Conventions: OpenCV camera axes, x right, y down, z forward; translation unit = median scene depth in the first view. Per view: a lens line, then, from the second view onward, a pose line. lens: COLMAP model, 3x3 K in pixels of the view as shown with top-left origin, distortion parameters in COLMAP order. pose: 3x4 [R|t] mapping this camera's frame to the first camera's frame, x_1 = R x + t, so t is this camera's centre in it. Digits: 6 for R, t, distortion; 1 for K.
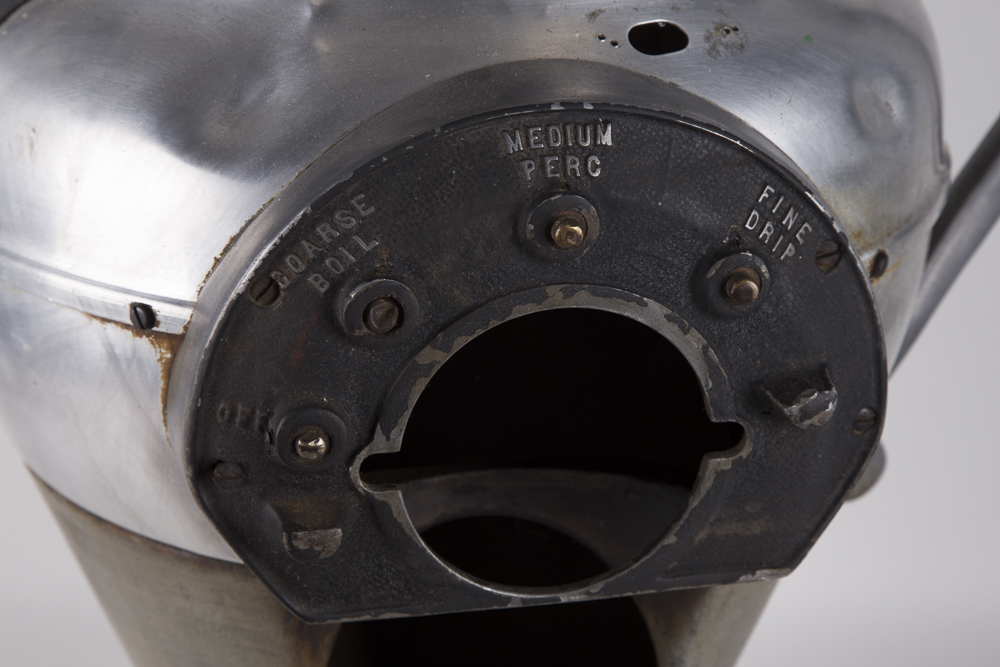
lens RADIAL K [[2640.3, 0, 498.4], [0, 2640.3, 337.6], [0, 0, 1]] dist [0.458770, 0.000000]
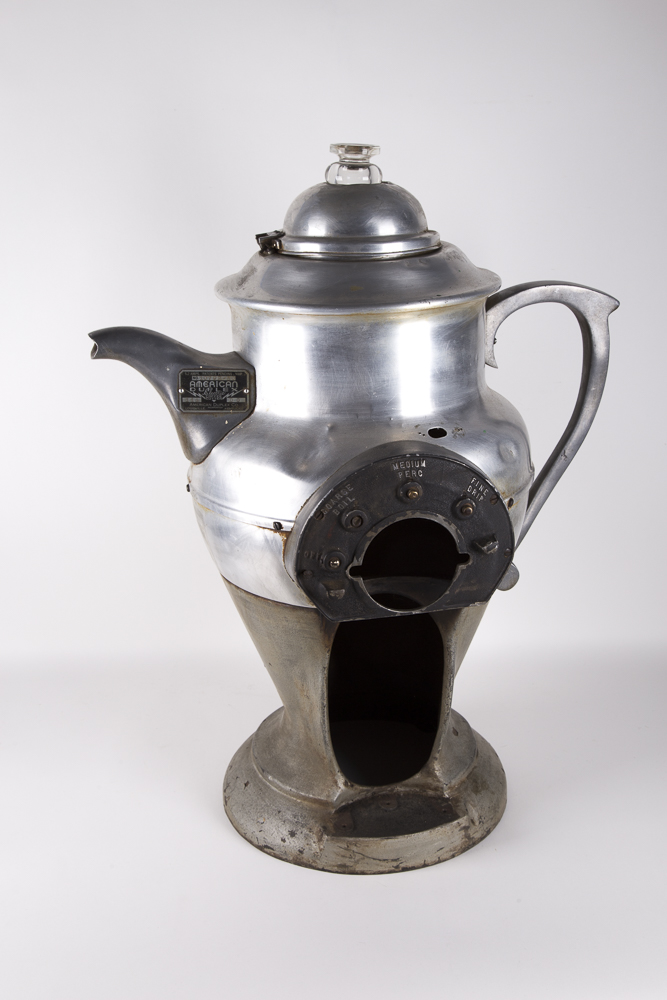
lens RADIAL K [[1337.3, 0, 332.1], [0, 1337.3, 493.0], [0, 0, 1]] dist [0.151526, 0.000000]
pose [[0.999416, -0.034029, -0.002977, -0.063312], [0.033809, 0.997857, -0.056029, 0.044452], [0.004878, 0.055895, 0.998425, -0.593517]]
